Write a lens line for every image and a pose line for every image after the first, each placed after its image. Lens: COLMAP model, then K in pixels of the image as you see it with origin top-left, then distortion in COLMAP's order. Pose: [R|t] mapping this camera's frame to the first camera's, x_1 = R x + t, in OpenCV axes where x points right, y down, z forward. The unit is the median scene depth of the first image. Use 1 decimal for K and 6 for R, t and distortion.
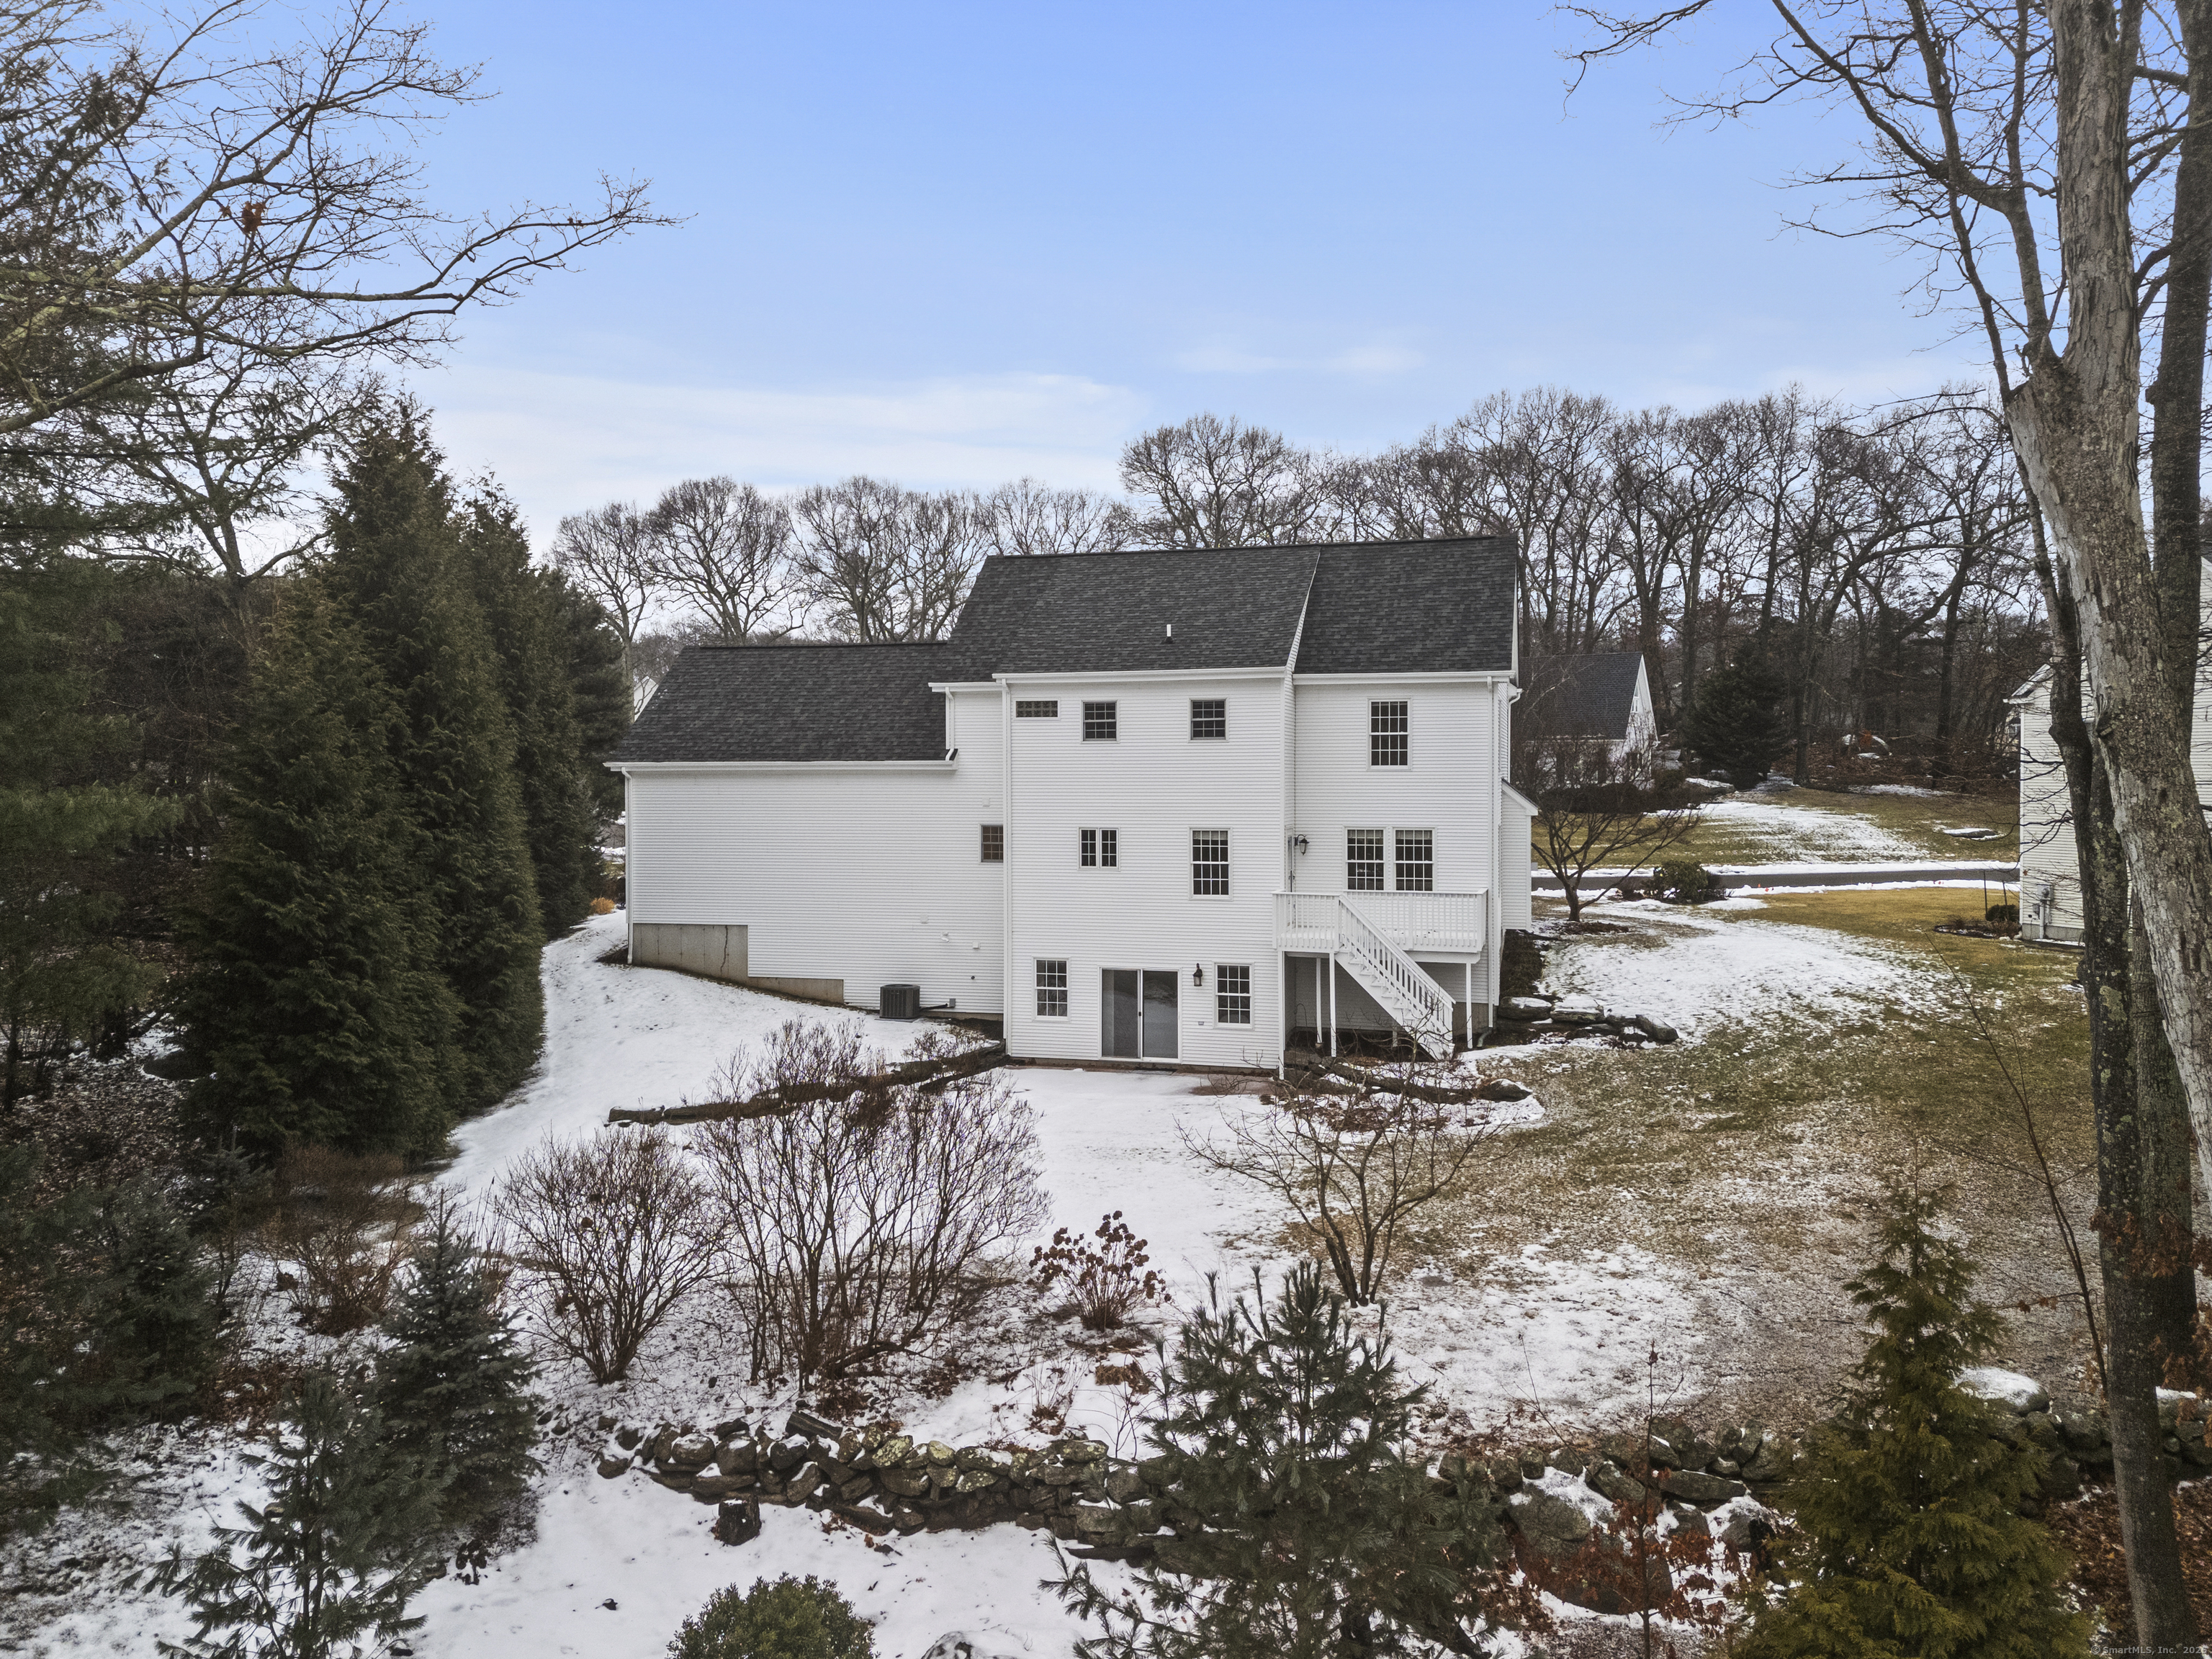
lens RADIAL K [[1658.0, 0, 1106.0], [0, 1658.0, 829.5], [0, 0, 1]] dist [0.068150, -0.066543]
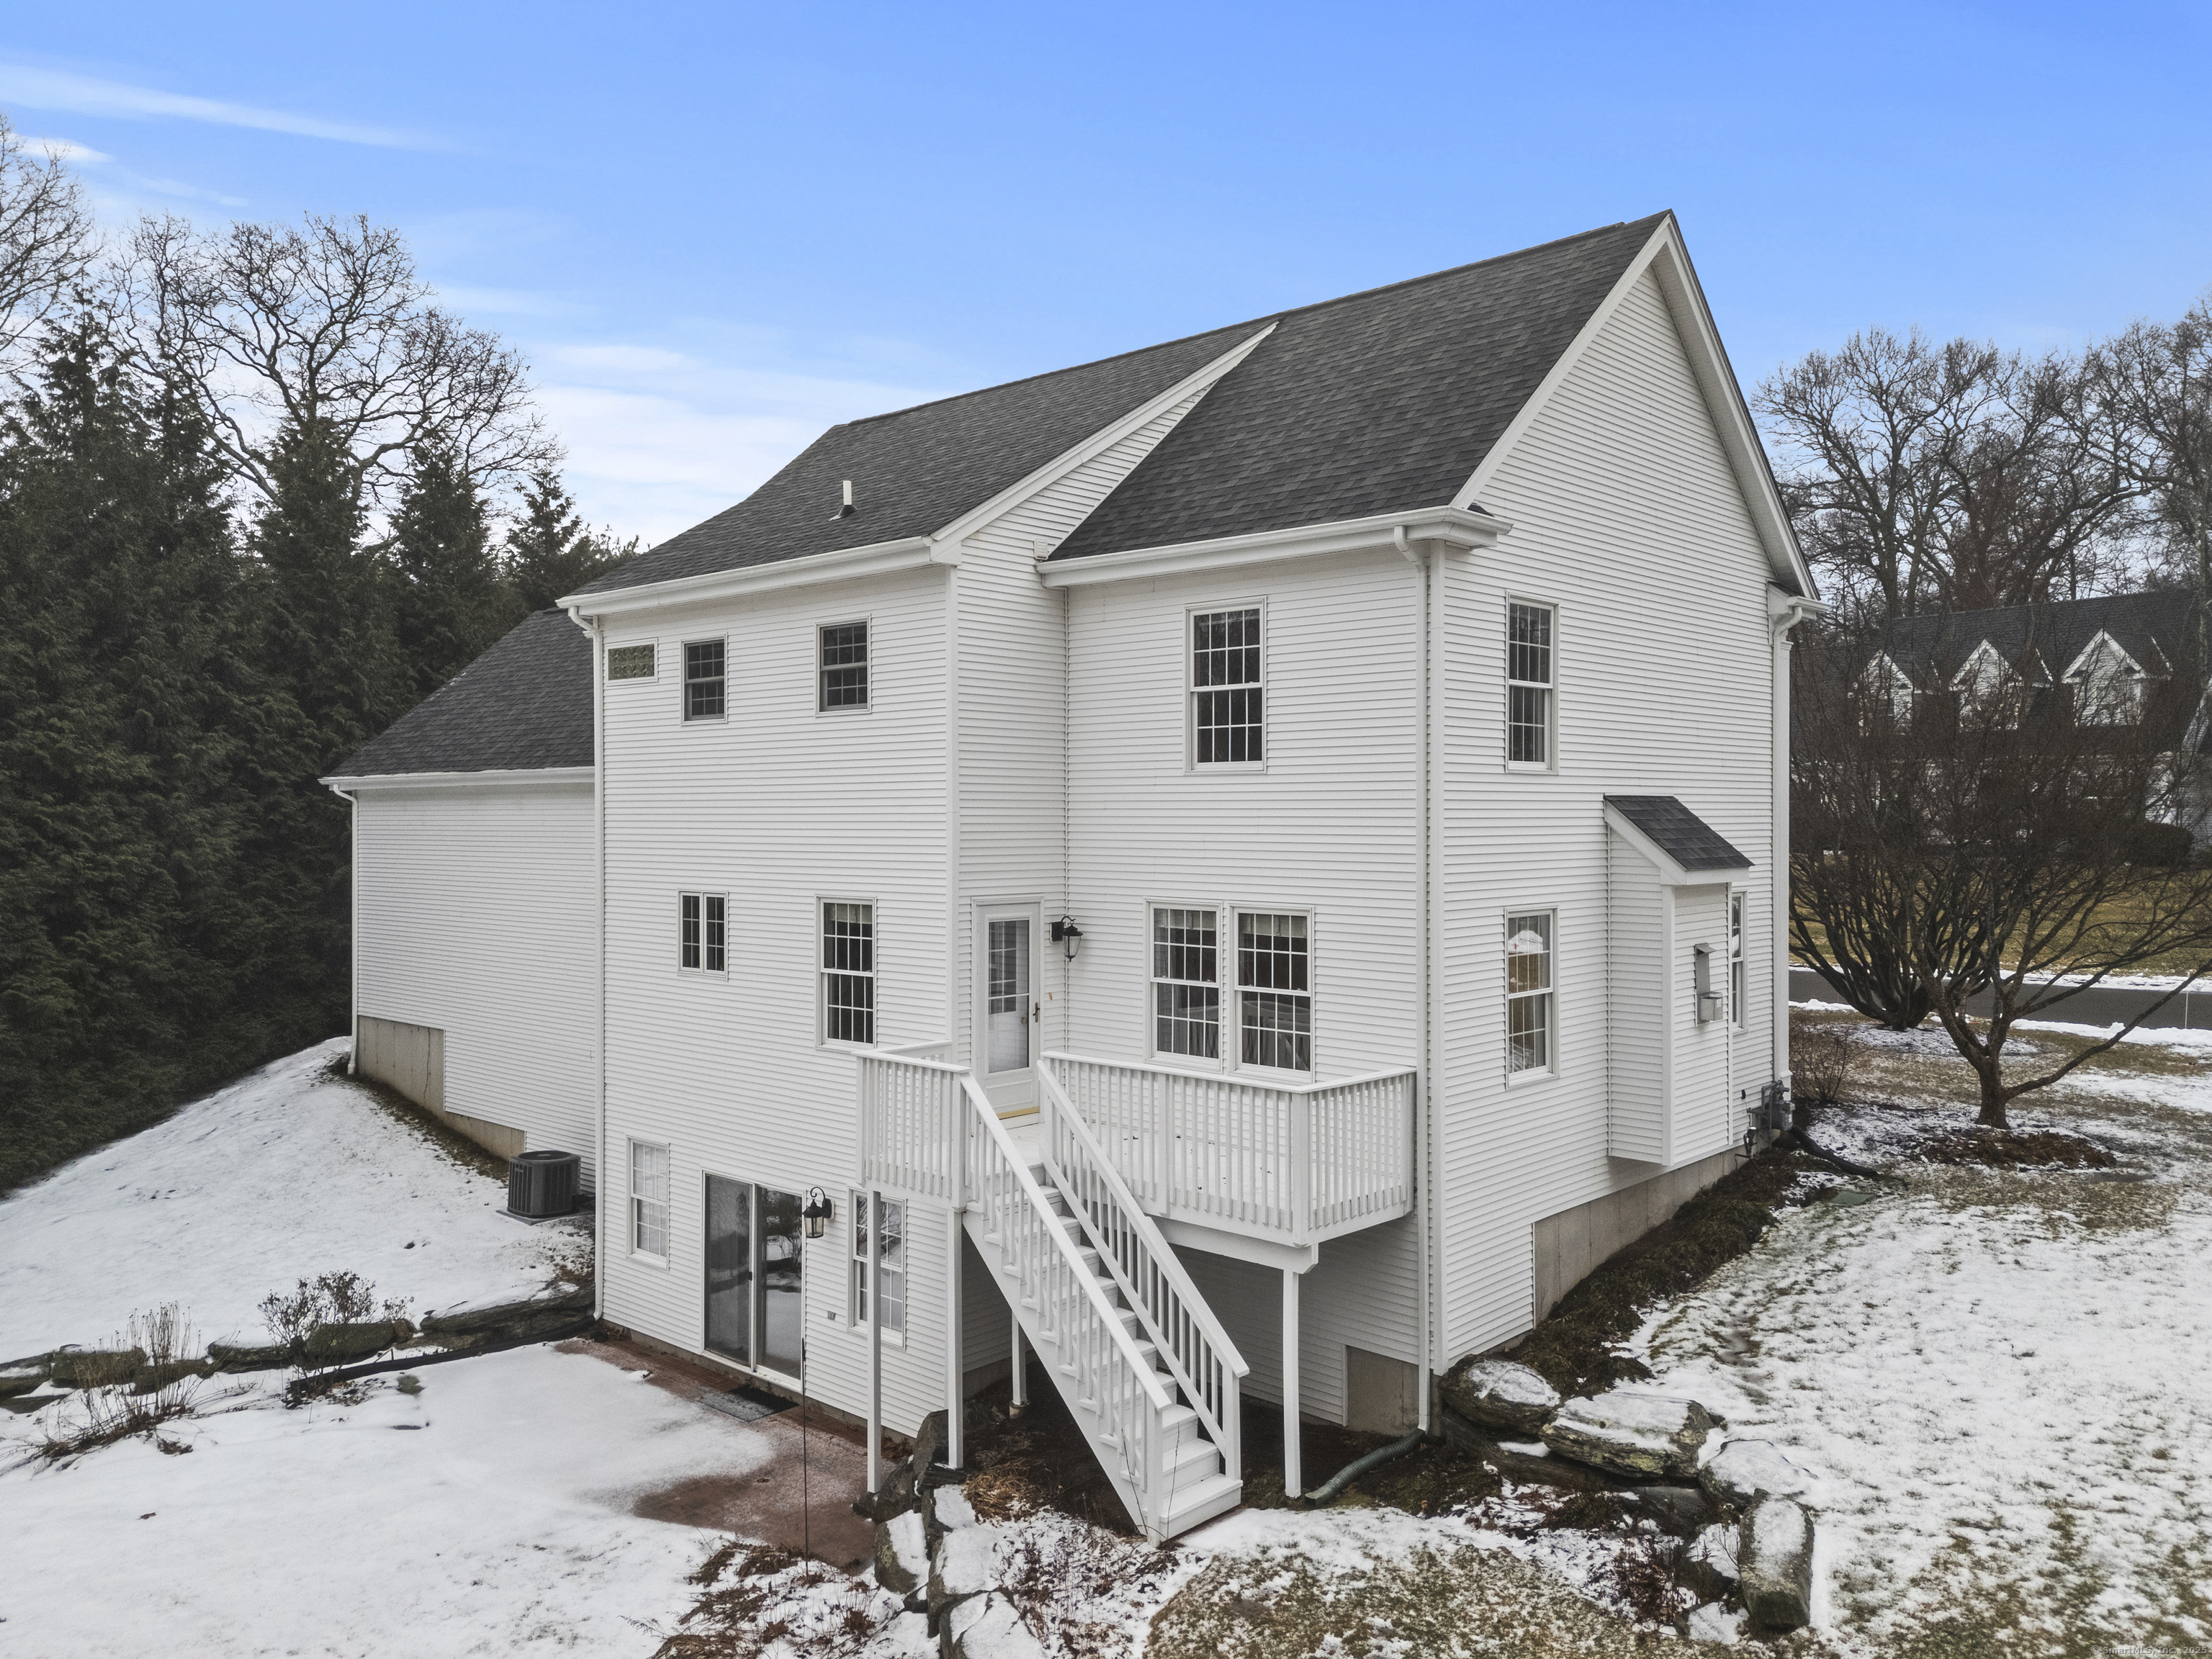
lens RADIAL K [[1658.0, 0, 1106.0], [0, 1658.0, 829.5], [0, 0, 1]] dist [0.068150, -0.066543]
pose [[0.890742, 0.007243, -0.454452, 0.332679], [-0.018502, 0.999622, -0.020332, -0.011698], [0.454133, 0.026519, 0.890539, 0.599958]]
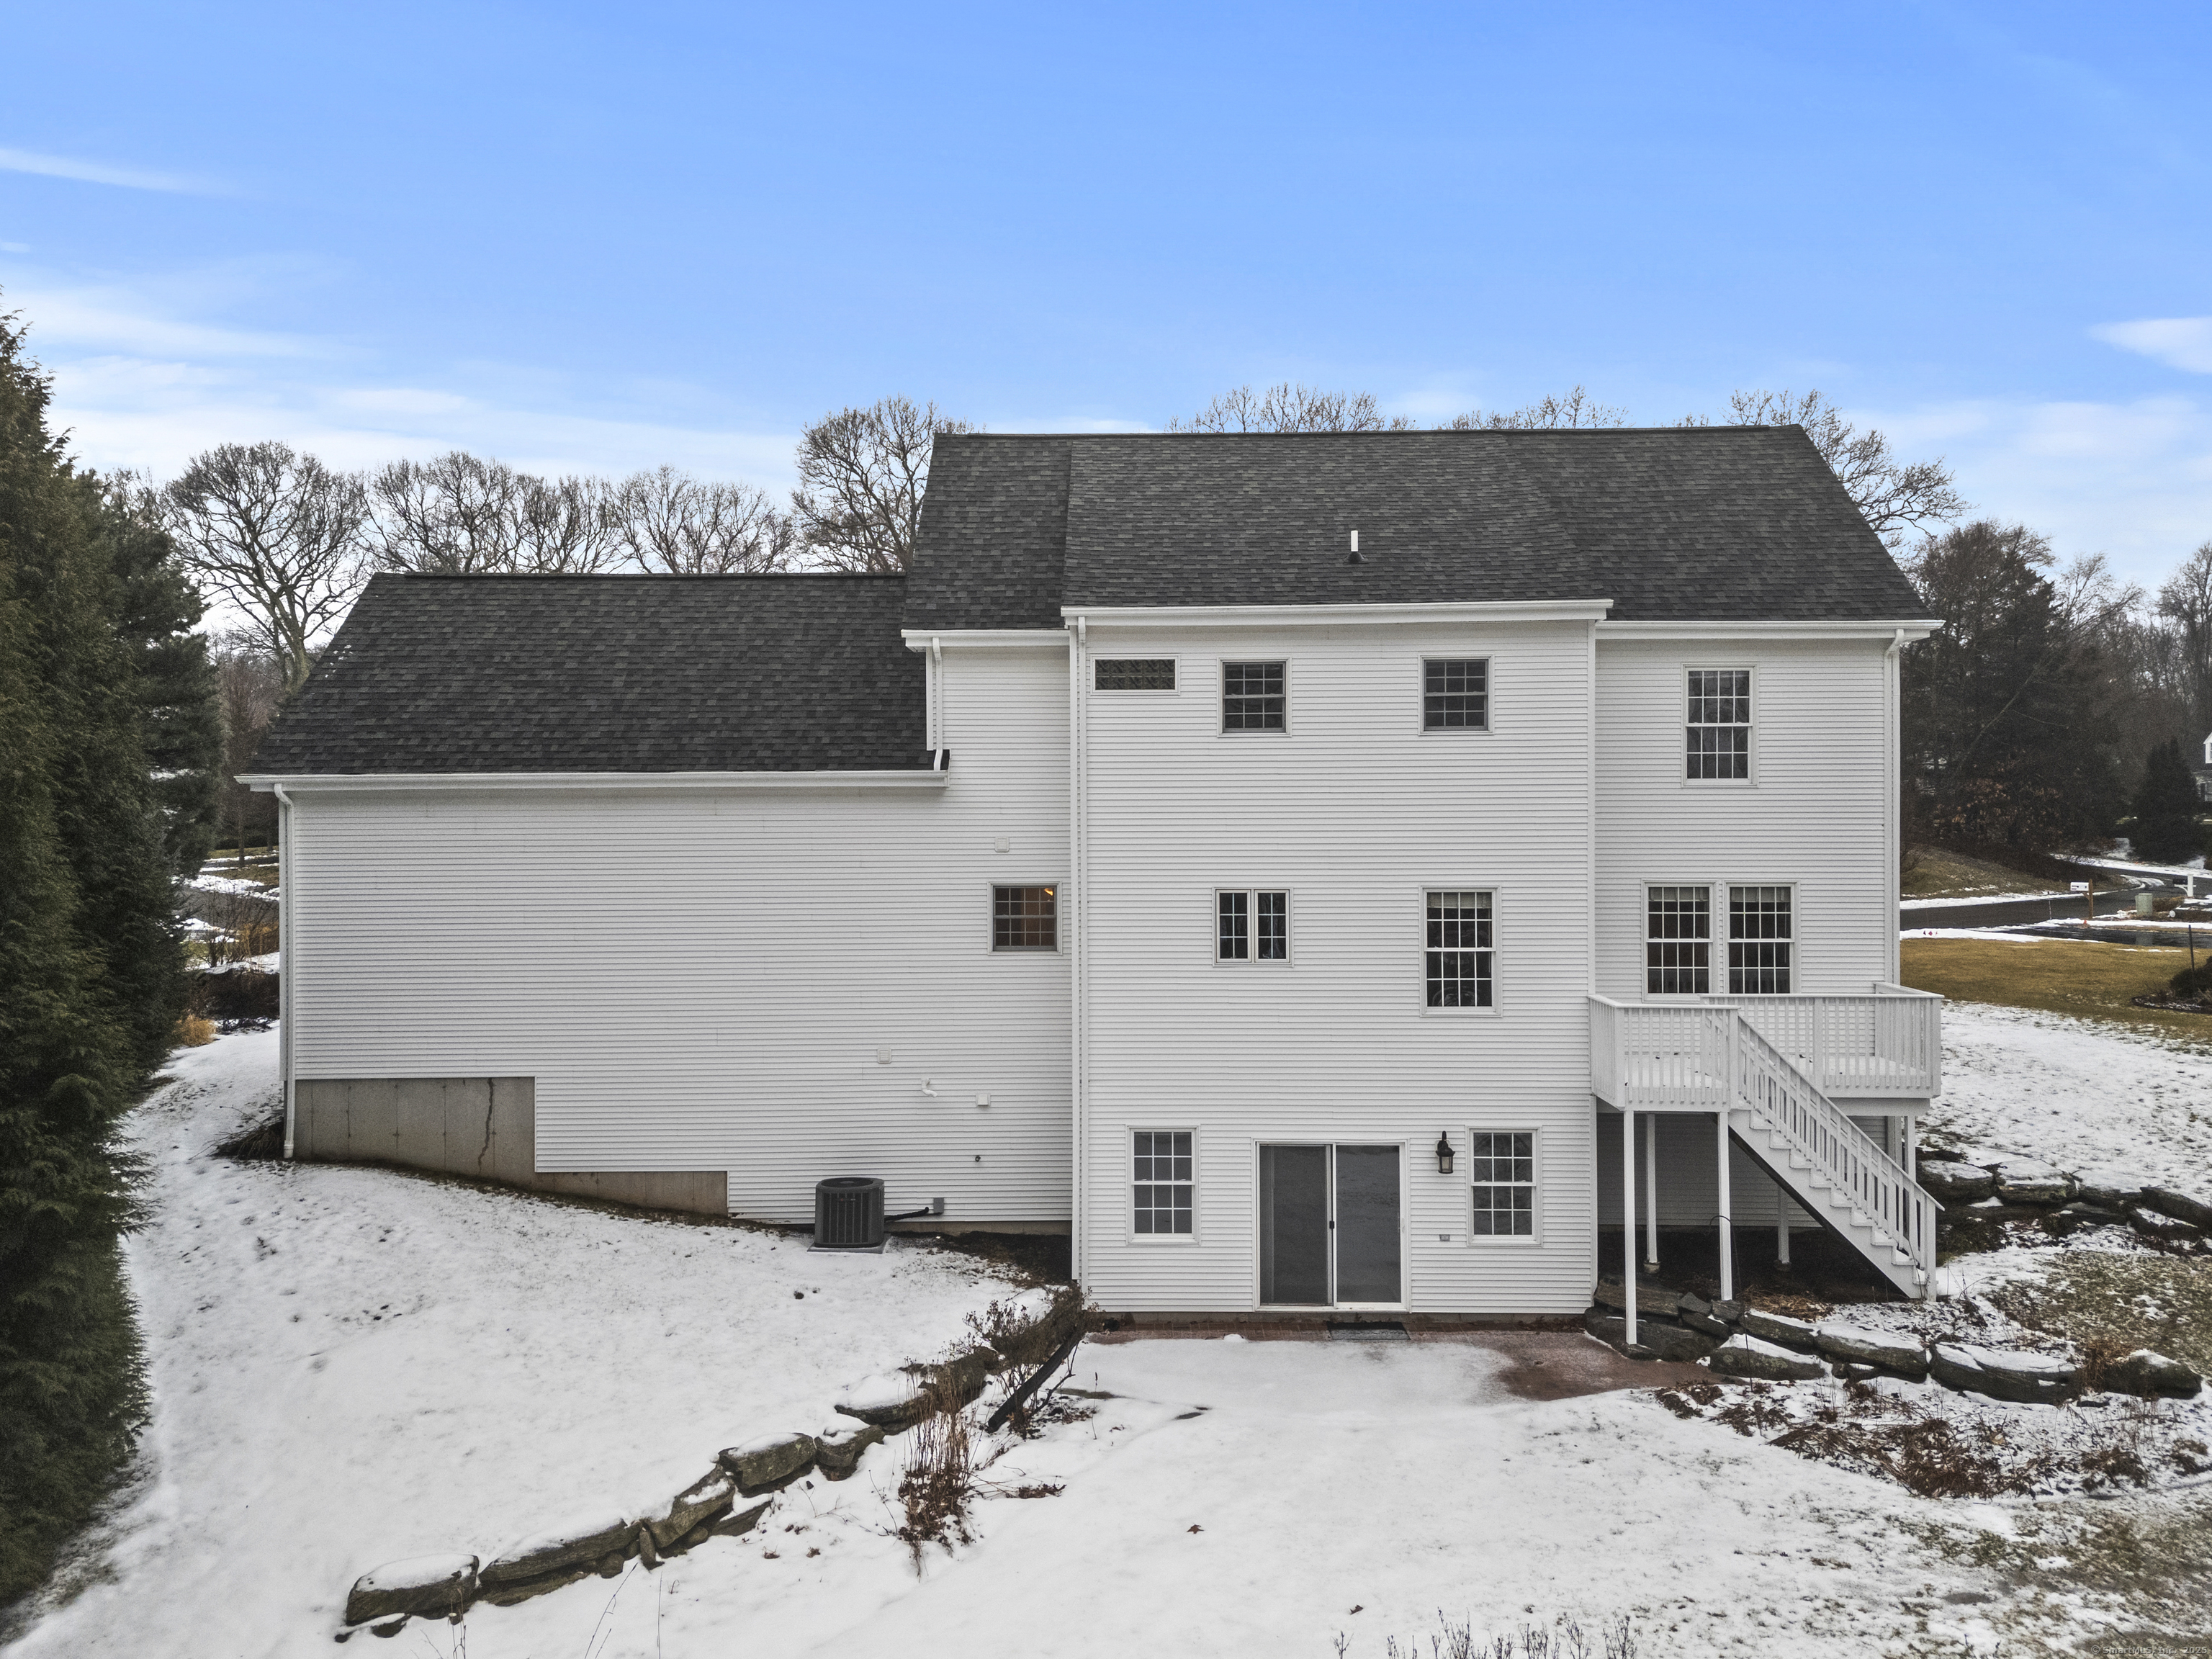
lens RADIAL K [[1658.0, 0, 1106.0], [0, 1658.0, 829.5], [0, 0, 1]] dist [0.068150, -0.066543]
pose [[0.967212, -0.004054, 0.253937, -0.191210], [0.010628, 0.999643, -0.024520, -0.007861], [-0.253747, 0.026415, 0.966910, 0.472251]]
